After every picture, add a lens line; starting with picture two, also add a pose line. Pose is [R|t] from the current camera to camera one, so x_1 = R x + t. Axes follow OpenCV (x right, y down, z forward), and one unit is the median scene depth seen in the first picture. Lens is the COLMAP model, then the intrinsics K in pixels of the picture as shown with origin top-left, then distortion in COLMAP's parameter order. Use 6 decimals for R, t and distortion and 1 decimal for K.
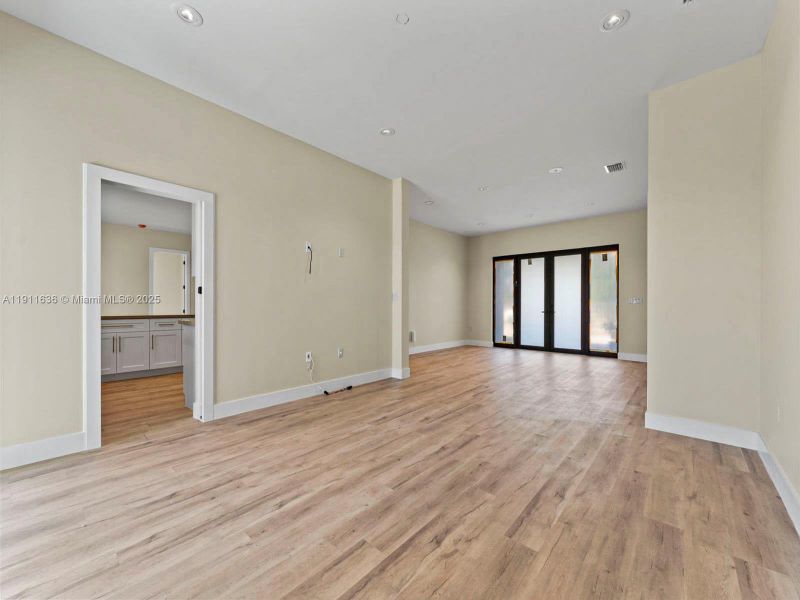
lens RADIAL K [[323.2, 0, 397.0], [0, 323.2, 305.4], [0, 0, 1]] dist [-0.000886, -0.000270]
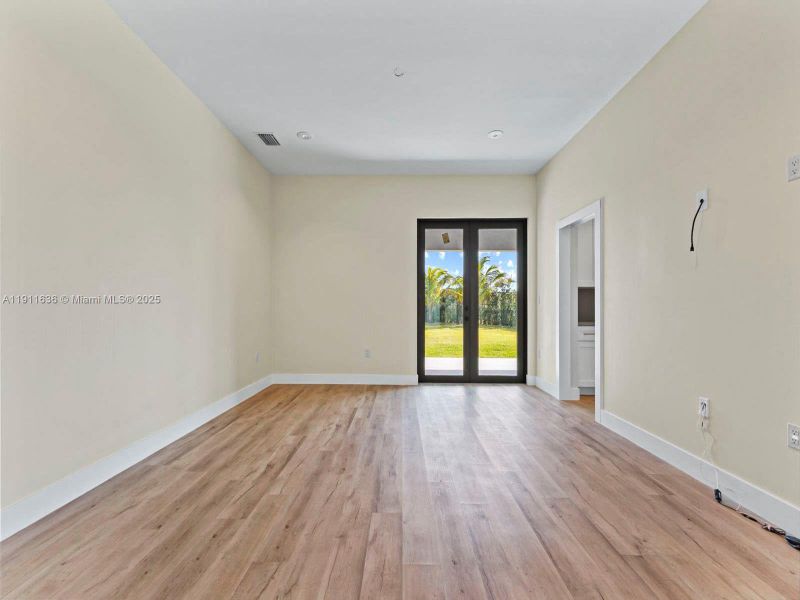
lens RADIAL K [[323.2, 0, 397.0], [0, 323.2, 305.4], [0, 0, 1]] dist [-0.000886, -0.000270]
pose [[-0.757531, -0.013862, -0.652652, 0.574320], [-0.006387, 0.999884, -0.013823, 0.005119], [0.652768, -0.006303, -0.757532, 1.357893]]
